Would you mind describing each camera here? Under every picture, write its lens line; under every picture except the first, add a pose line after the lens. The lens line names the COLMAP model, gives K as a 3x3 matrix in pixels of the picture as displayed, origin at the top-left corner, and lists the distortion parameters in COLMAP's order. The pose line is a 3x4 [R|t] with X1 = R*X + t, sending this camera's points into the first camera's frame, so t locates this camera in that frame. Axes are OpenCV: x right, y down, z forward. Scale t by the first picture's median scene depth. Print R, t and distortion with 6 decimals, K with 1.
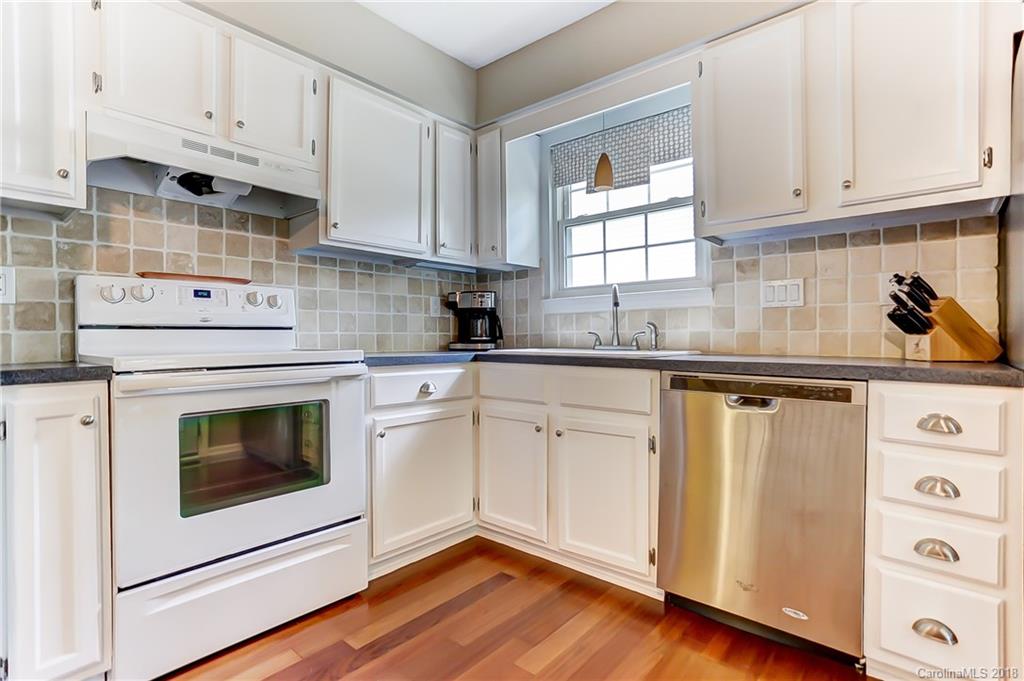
lens RADIAL K [[497.6, 0, 515.4], [0, 497.6, 332.6], [0, 0, 1]] dist [-0.033525, 0.022624]
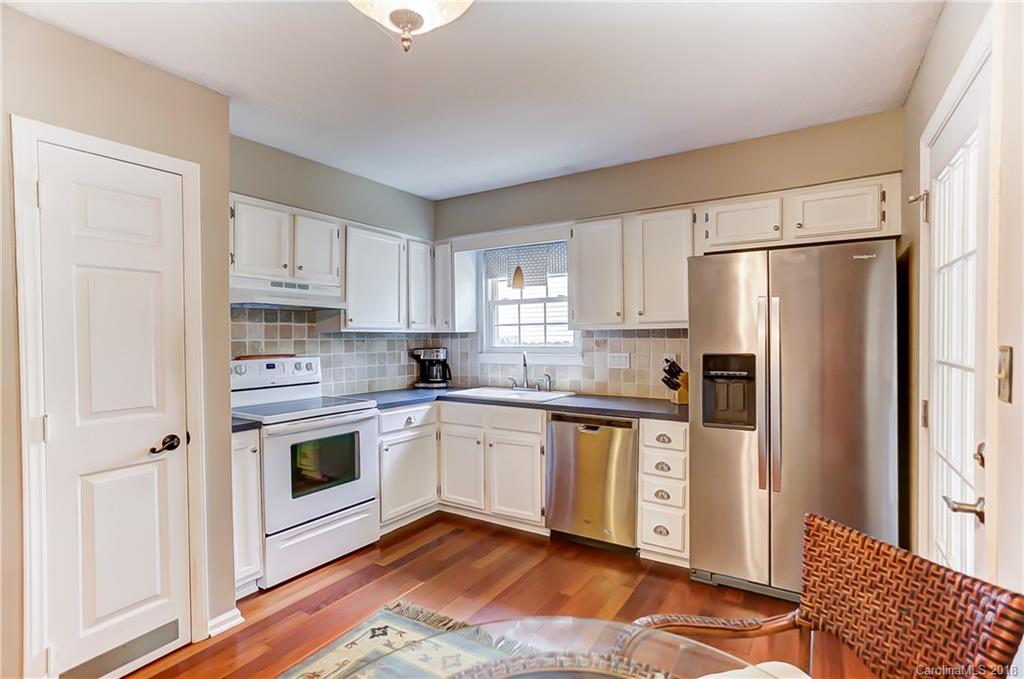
lens RADIAL K [[497.6, 0, 514.4], [0, 497.6, 345.5], [0, 0, 1]] dist [-0.033525, 0.022624]
pose [[0.989292, -0.004531, 0.145883, -0.076522], [0.000729, 0.999659, 0.026104, -0.175463], [-0.145951, -0.025718, 0.988957, -0.663046]]
